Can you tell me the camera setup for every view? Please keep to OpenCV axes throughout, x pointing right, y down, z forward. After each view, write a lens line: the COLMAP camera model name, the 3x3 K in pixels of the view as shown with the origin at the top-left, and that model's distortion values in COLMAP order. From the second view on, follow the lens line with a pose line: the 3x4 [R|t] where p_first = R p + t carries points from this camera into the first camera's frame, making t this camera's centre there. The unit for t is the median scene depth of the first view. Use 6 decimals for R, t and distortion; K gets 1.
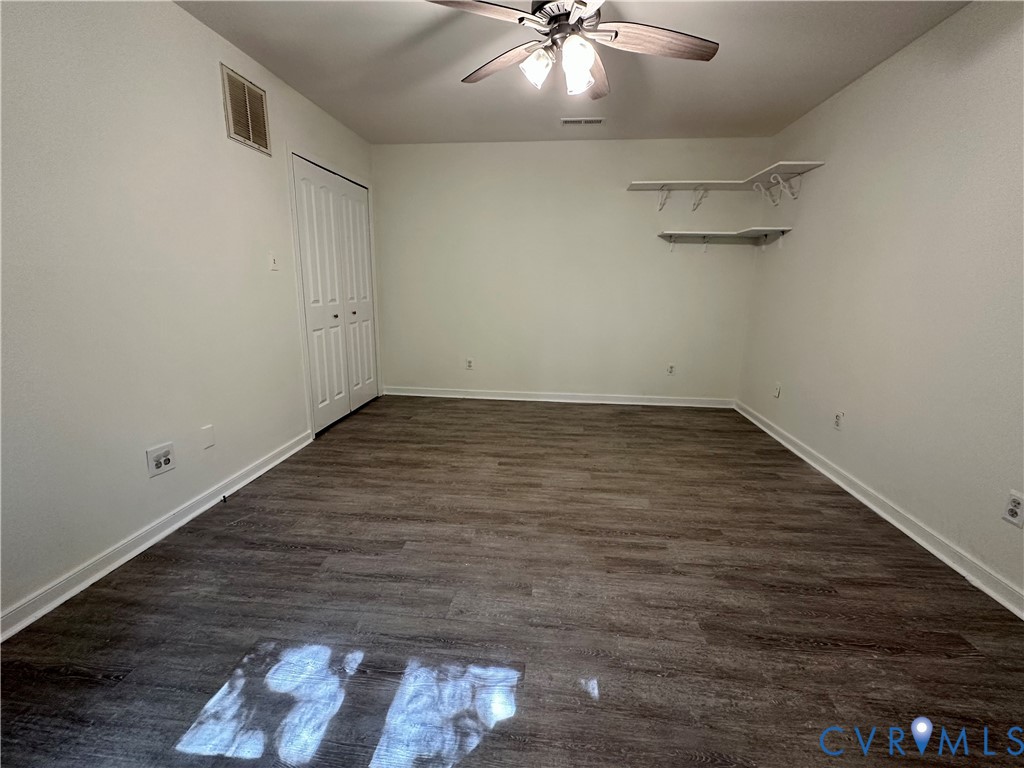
lens RADIAL K [[443.9, 0, 512.0], [0, 443.9, 384.0], [0, 0, 1]] dist [0.000528, -0.000318]
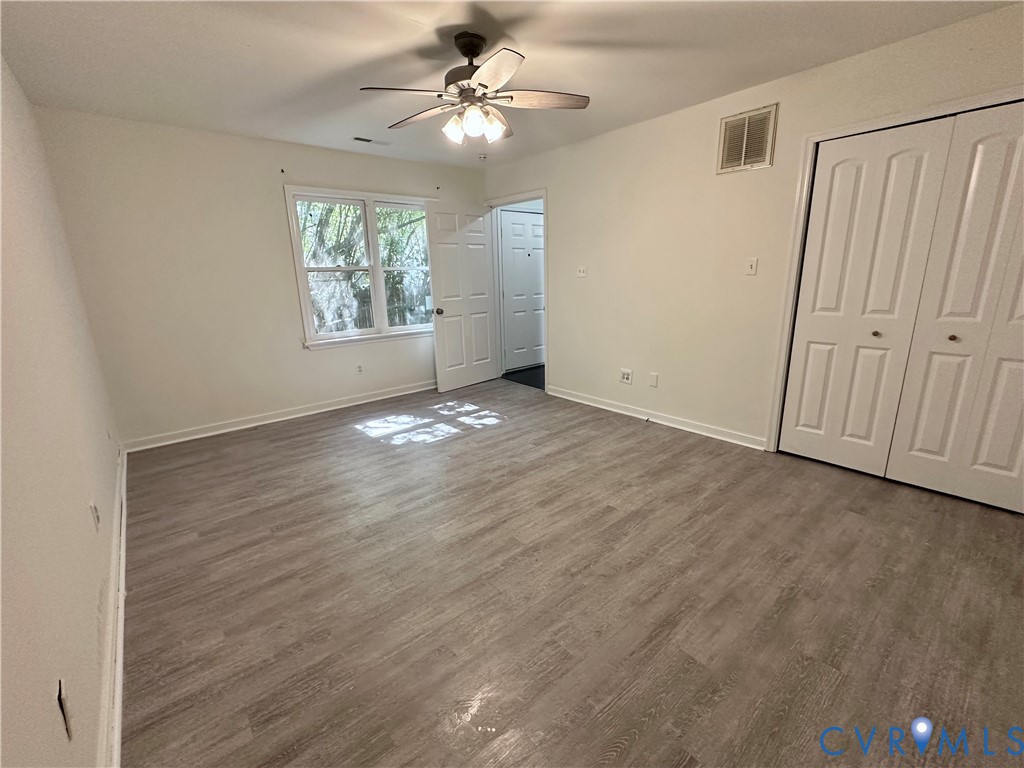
lens RADIAL K [[443.9, 0, 512.0], [0, 443.9, 384.0], [0, 0, 1]] dist [0.000528, -0.000318]
pose [[-0.695147, 0.177553, -0.696596, 0.780660], [-0.146871, 0.913499, 0.379405, -0.392312], [0.703704, 0.366052, -0.608939, 1.559822]]
